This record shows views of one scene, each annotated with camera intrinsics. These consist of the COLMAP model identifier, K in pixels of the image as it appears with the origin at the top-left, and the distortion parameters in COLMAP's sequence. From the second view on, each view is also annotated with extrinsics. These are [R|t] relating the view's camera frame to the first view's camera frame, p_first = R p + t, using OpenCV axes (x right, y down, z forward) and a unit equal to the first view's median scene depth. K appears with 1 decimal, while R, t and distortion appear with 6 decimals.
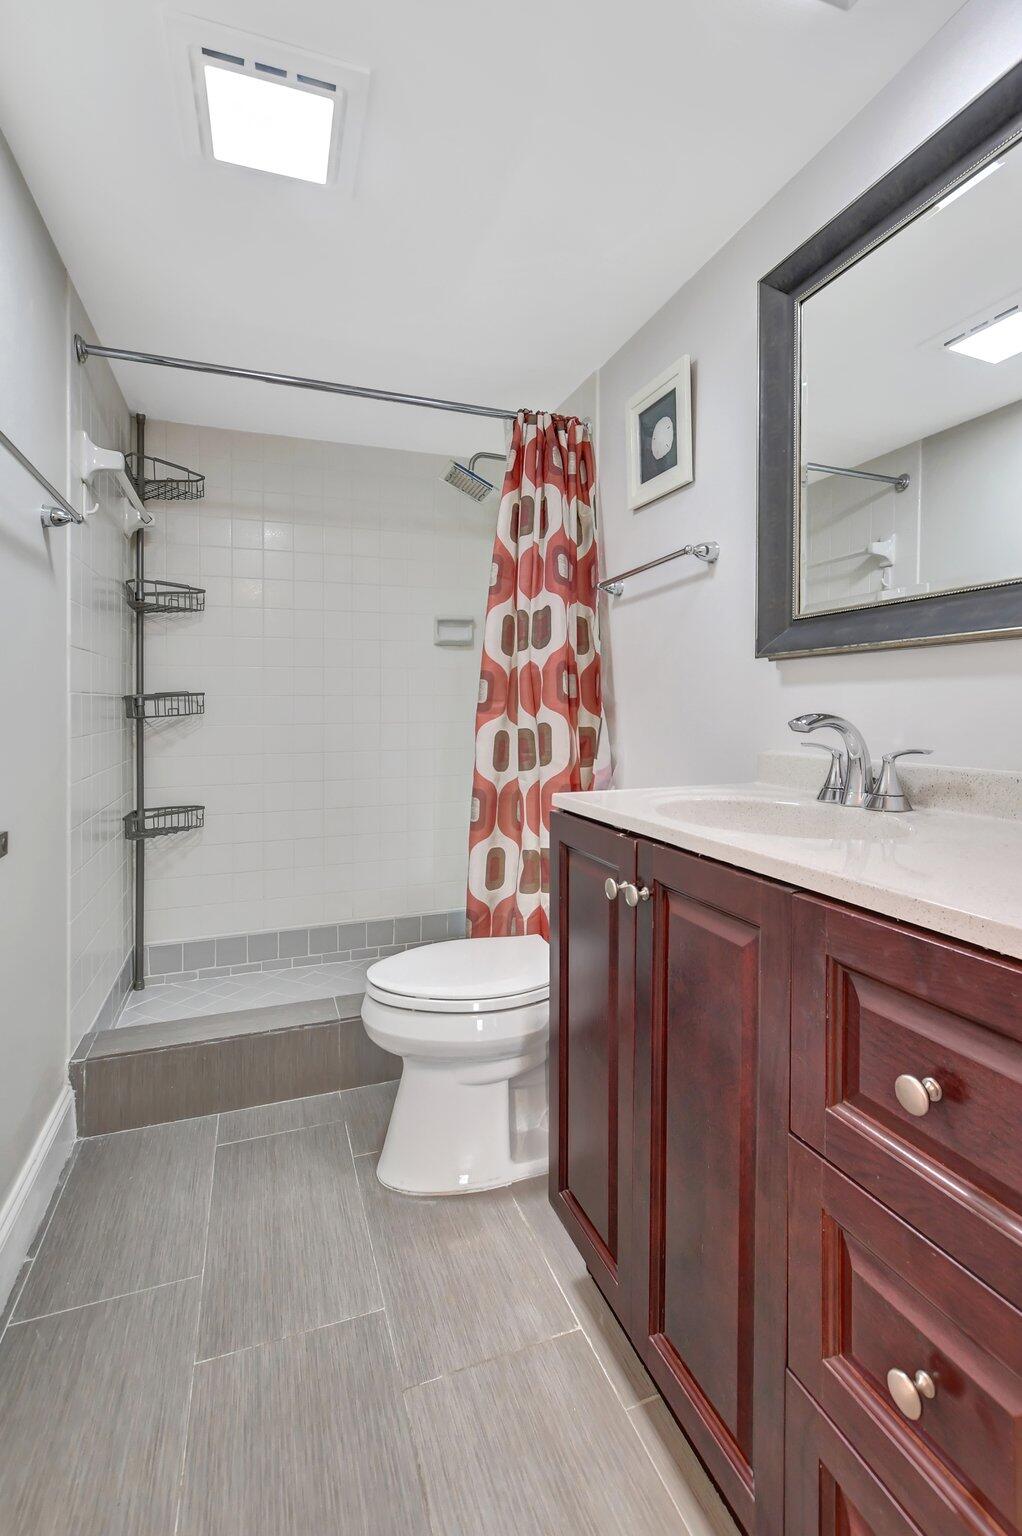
lens RADIAL K [[700.7, 0, 534.2], [0, 700.7, 726.3], [0, 0, 1]] dist [-0.027971, 0.000886]
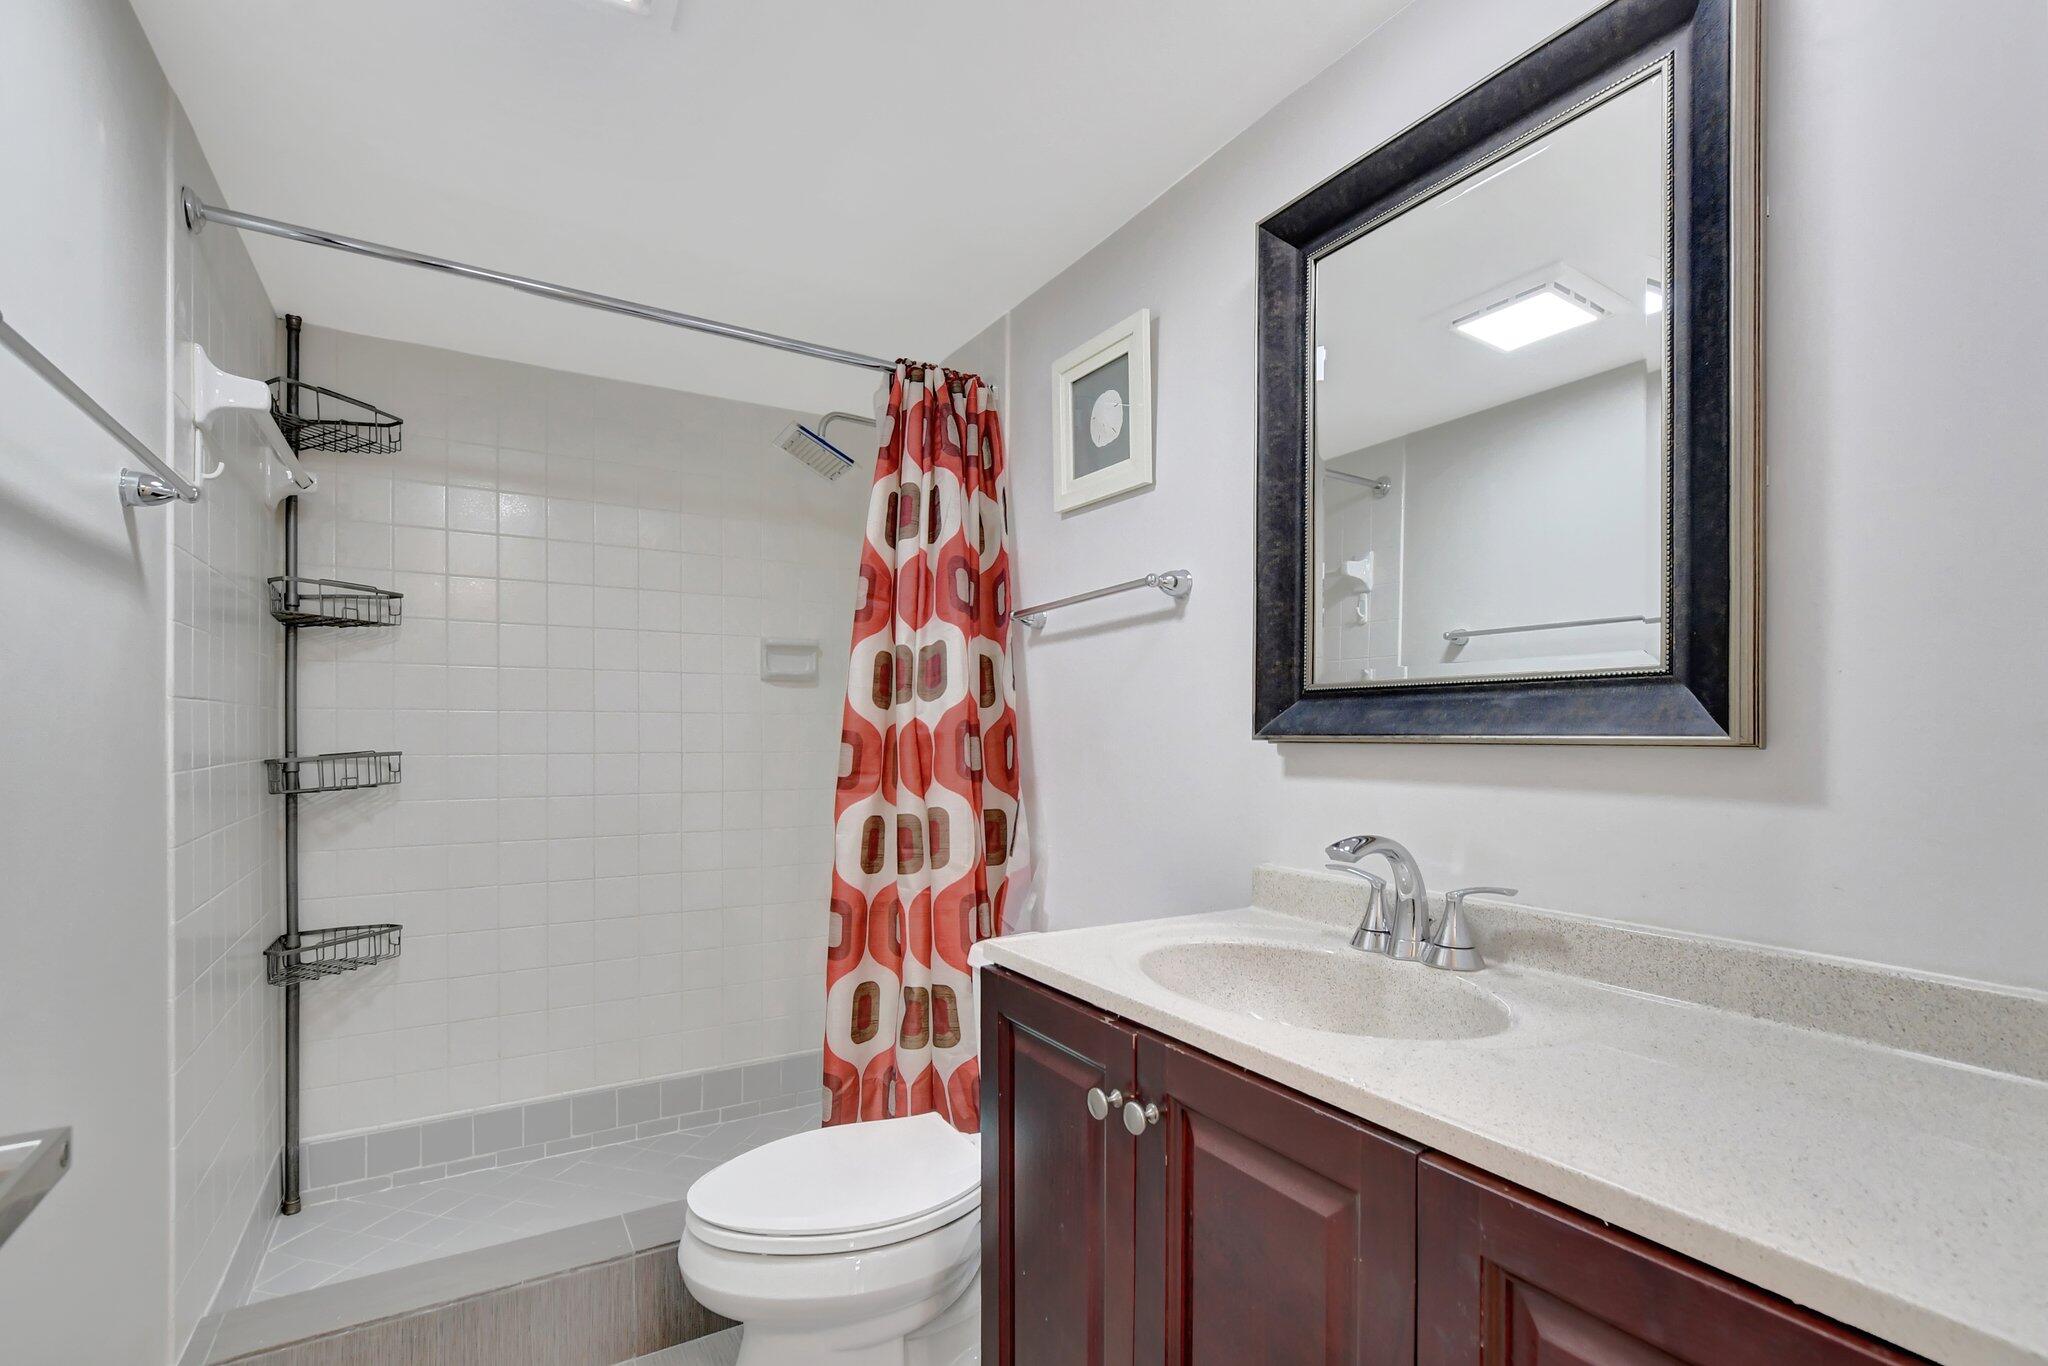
lens RADIAL K [[908.6, 0, 1028.7], [0, 908.6, 750.5], [0, 0, 1]] dist [-0.033678, 0.005683]
pose [[0.981688, 0.000966, 0.190492, -0.067153], [-0.001481, 0.999996, 0.002562, -0.061983], [-0.190488, -0.002797, 0.981685, 0.077357]]
